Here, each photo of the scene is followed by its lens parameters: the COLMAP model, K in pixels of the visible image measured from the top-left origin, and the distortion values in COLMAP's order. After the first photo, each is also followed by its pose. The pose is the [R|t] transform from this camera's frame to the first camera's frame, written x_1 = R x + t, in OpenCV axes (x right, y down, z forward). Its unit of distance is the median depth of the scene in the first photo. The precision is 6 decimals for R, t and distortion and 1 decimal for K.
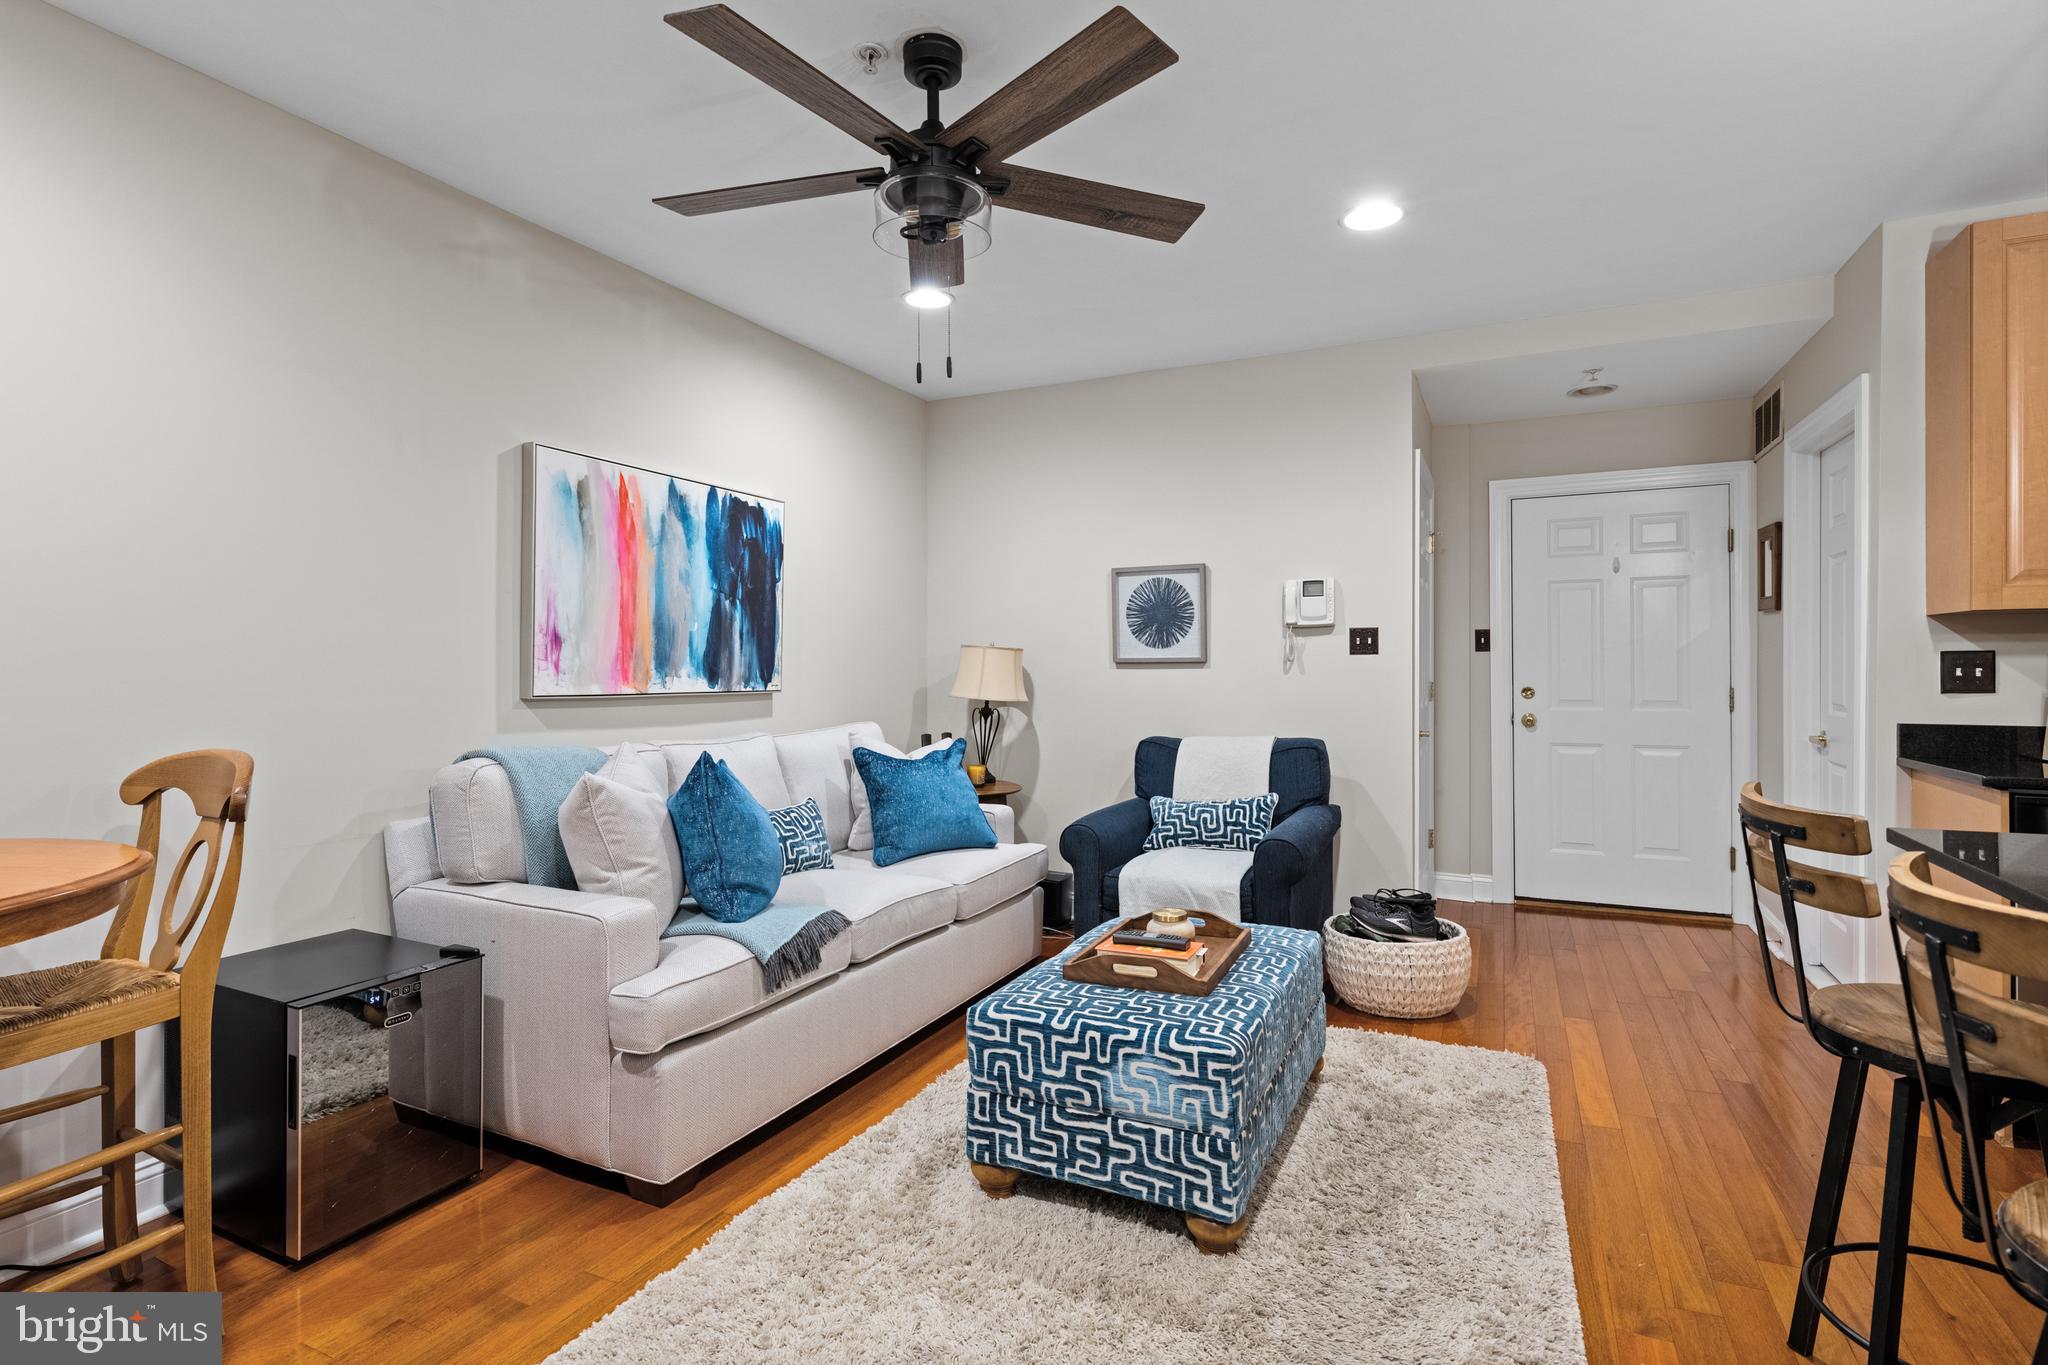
lens RADIAL K [[1004.3, 0, 1018.2], [0, 1004.3, 662.8], [0, 0, 1]] dist [0.002133, -0.002750]
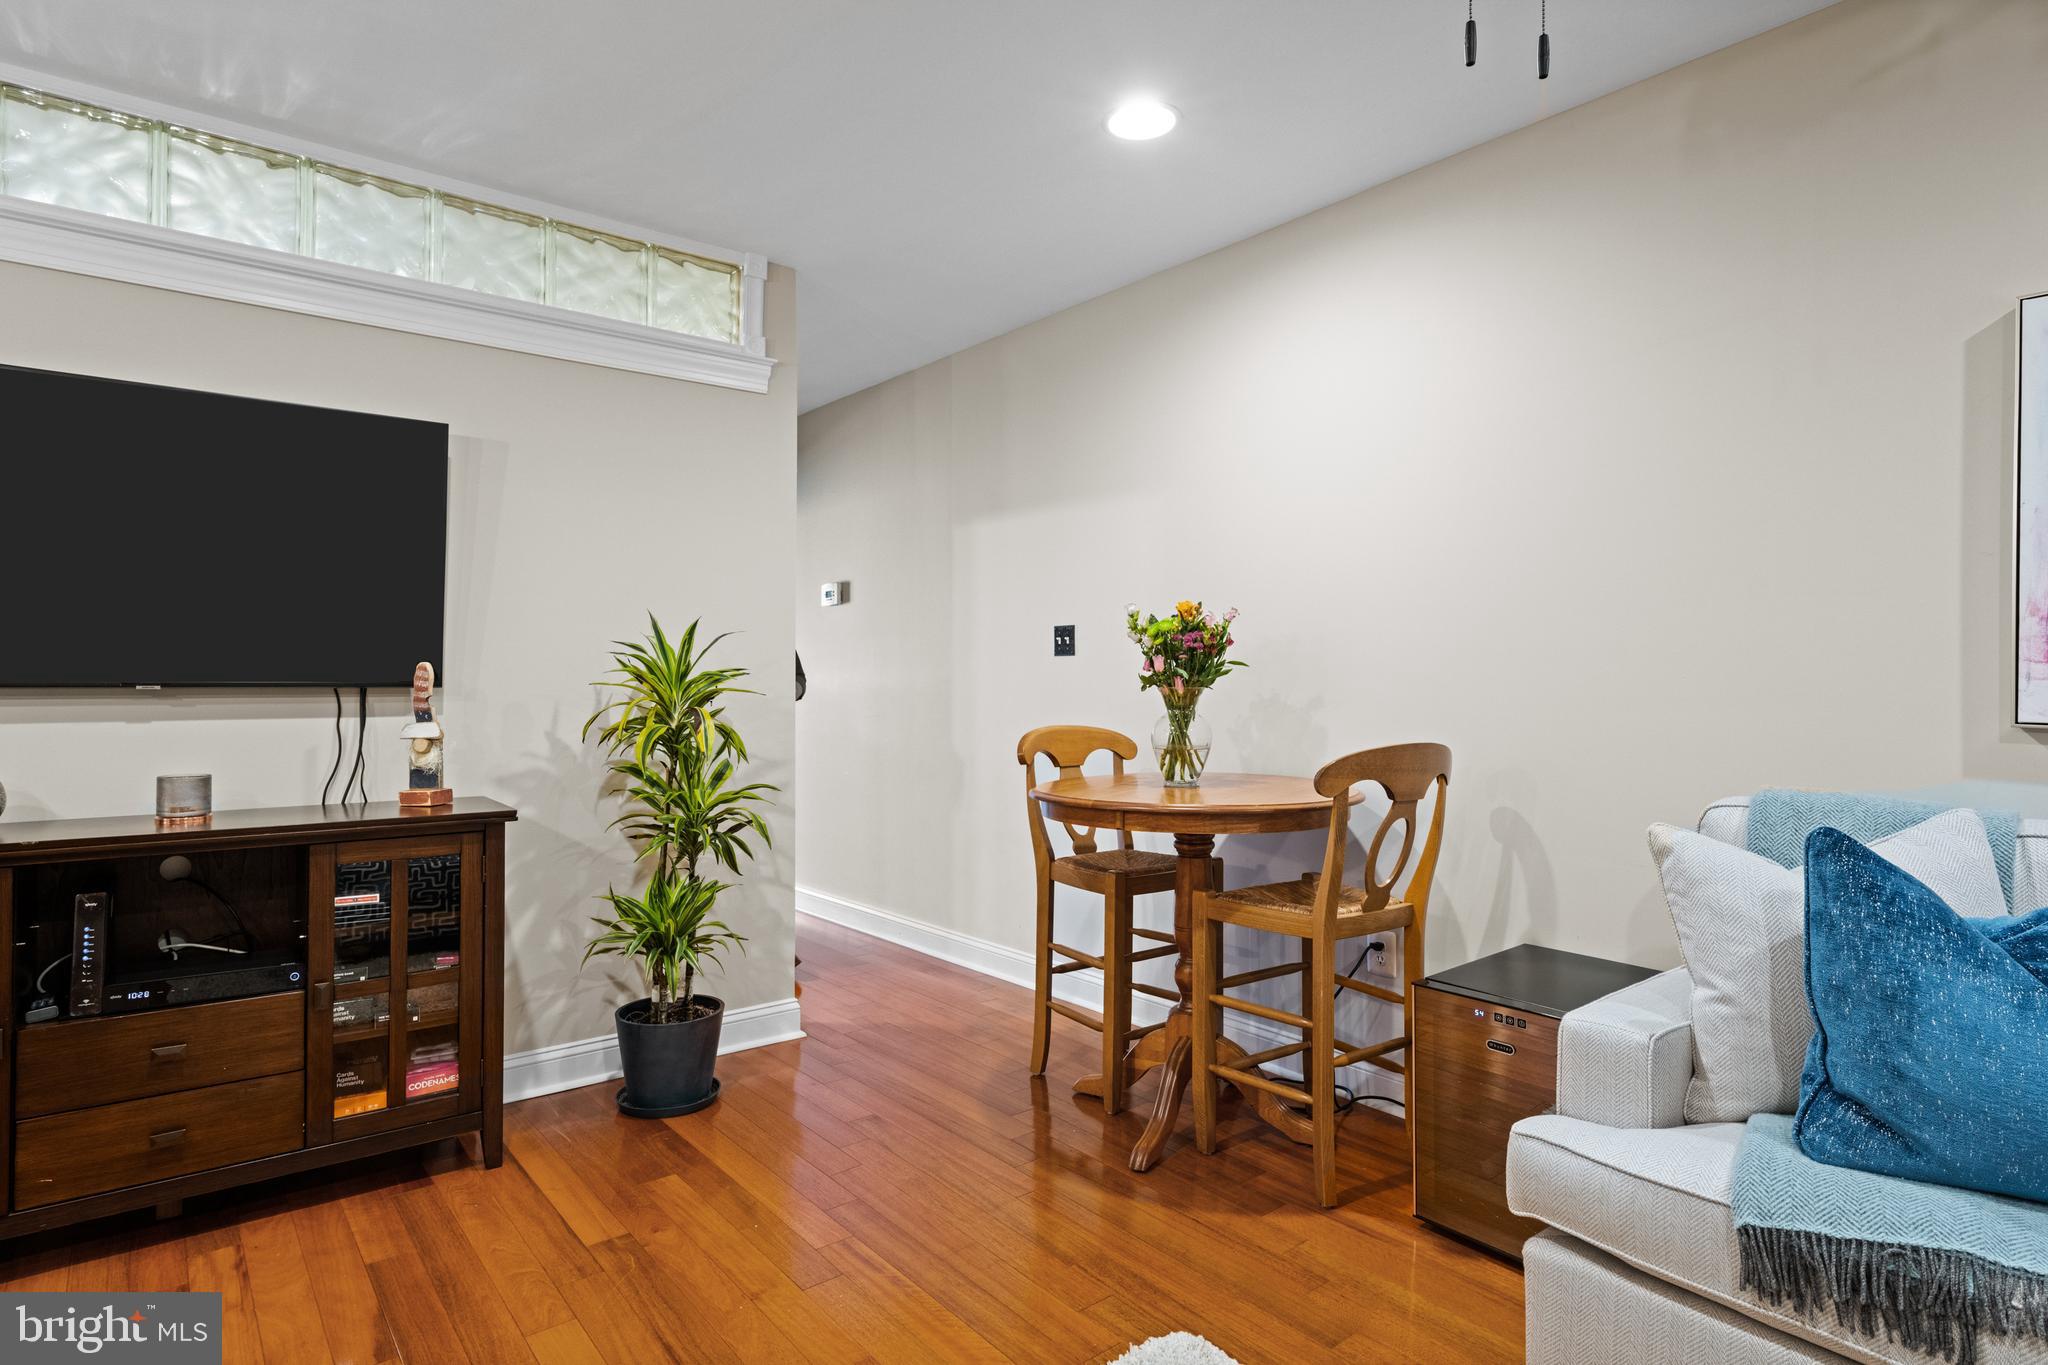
lens RADIAL K [[1069.0, 0, 1013.2], [0, 1069.0, 674.4], [0, 0, 1]] dist [0.004075, -0.000352]
pose [[-0.411940, 0.001941, -0.911209, 0.421059], [-0.000914, 0.999996, 0.002543, 0.004014], [0.911210, 0.001880, -0.411937, 0.877181]]
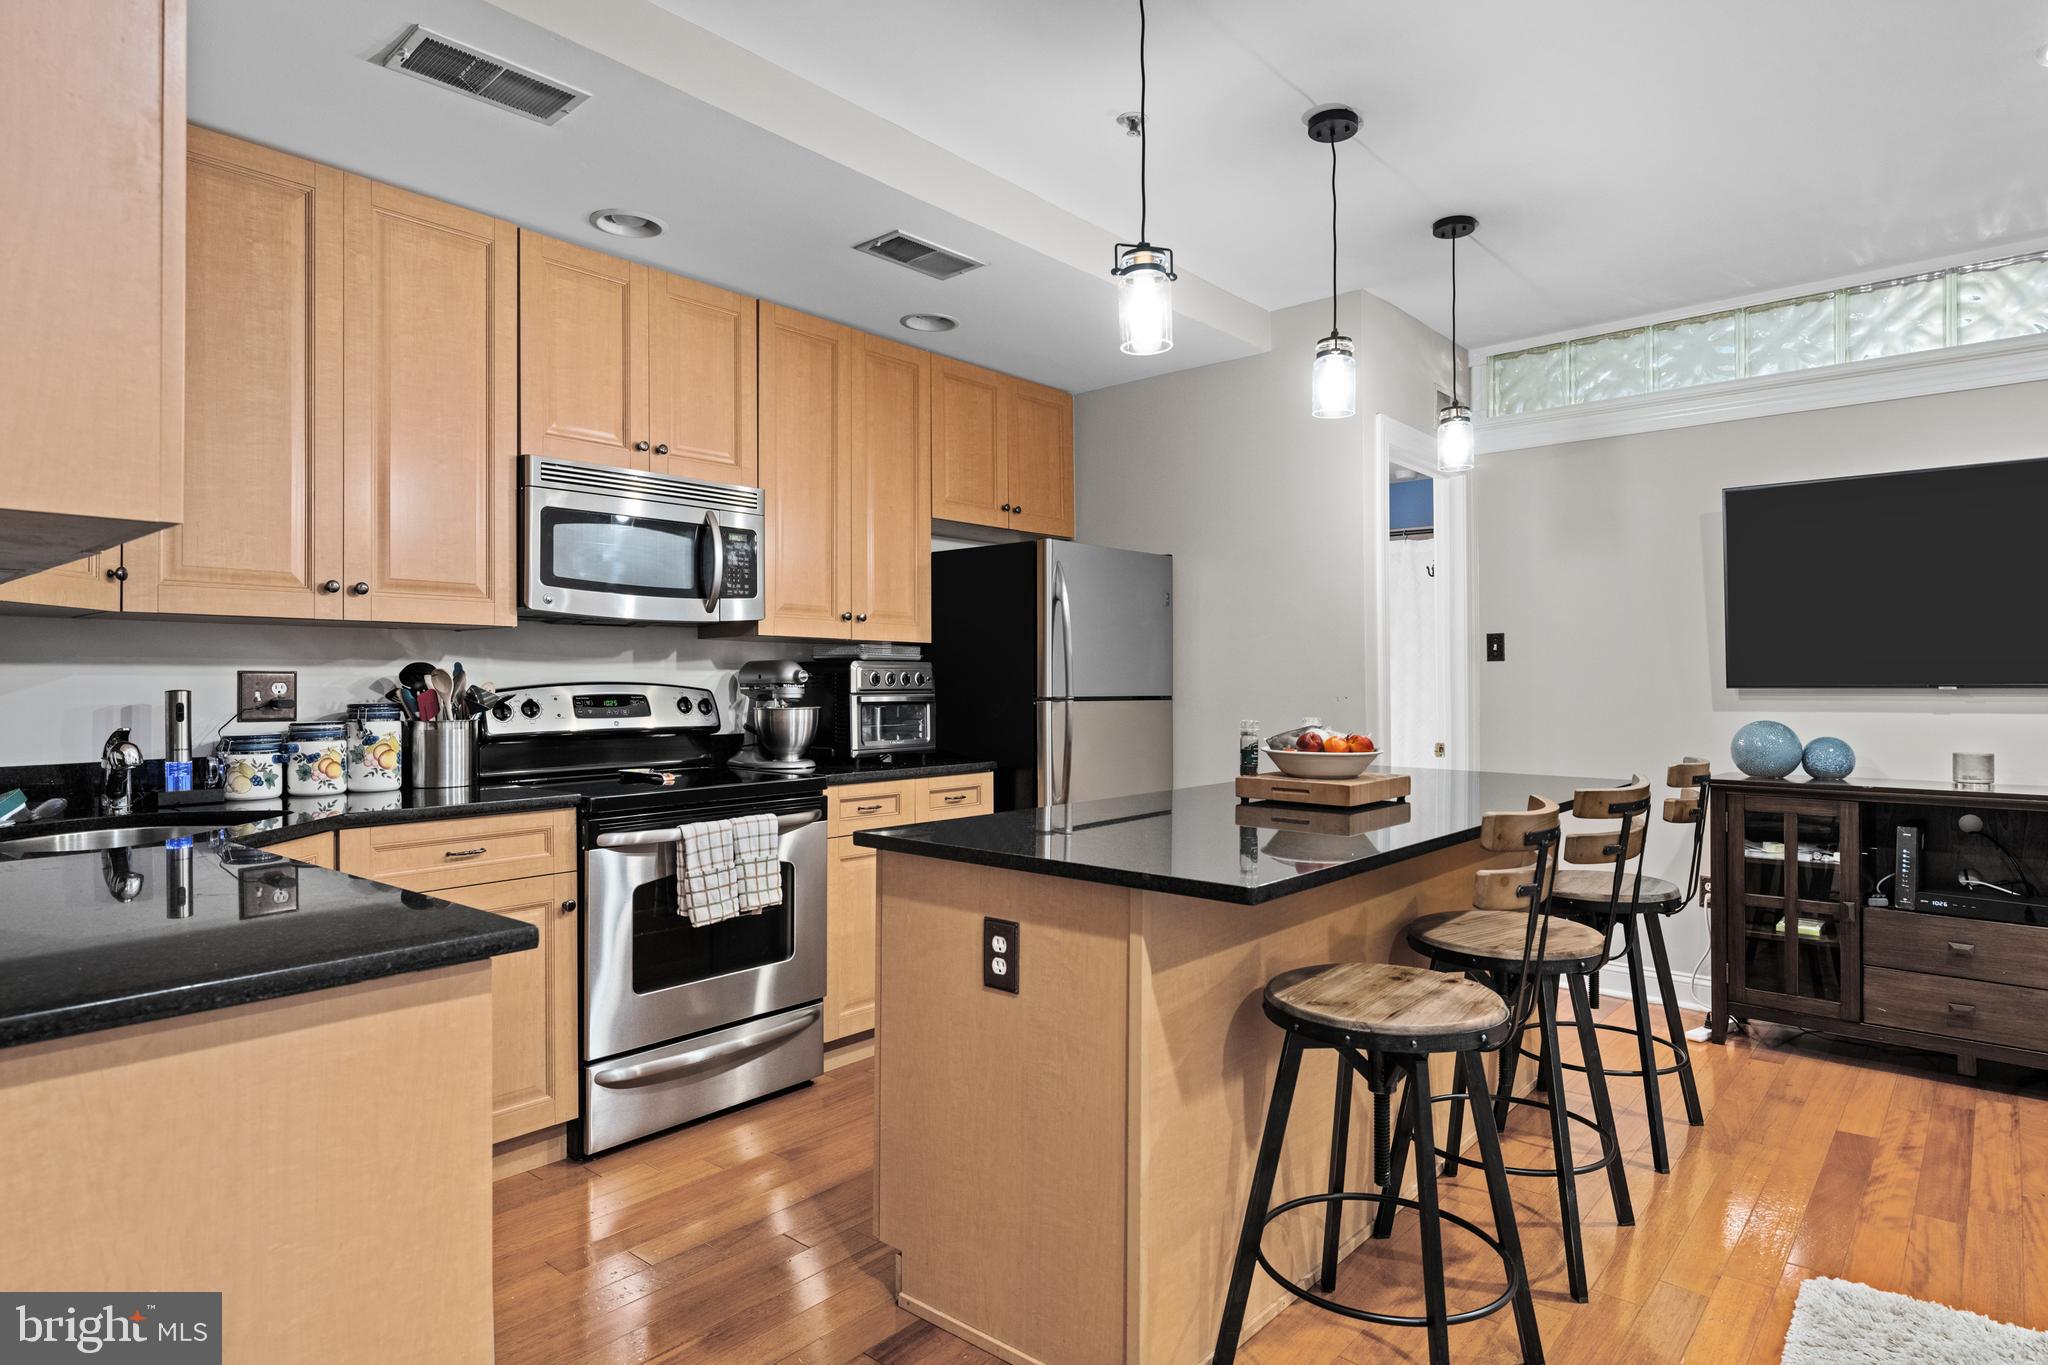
lens RADIAL K [[1133.0, 0, 1038.8], [0, 1133.0, 672.0], [0, 0, 1]] dist [-0.003147, 0.002507]
pose [[-0.969592, 0.011389, 0.244460, 0.616635], [0.008383, 0.999876, -0.013333, 0.008138], [-0.244582, -0.010878, -0.969568, 1.422411]]
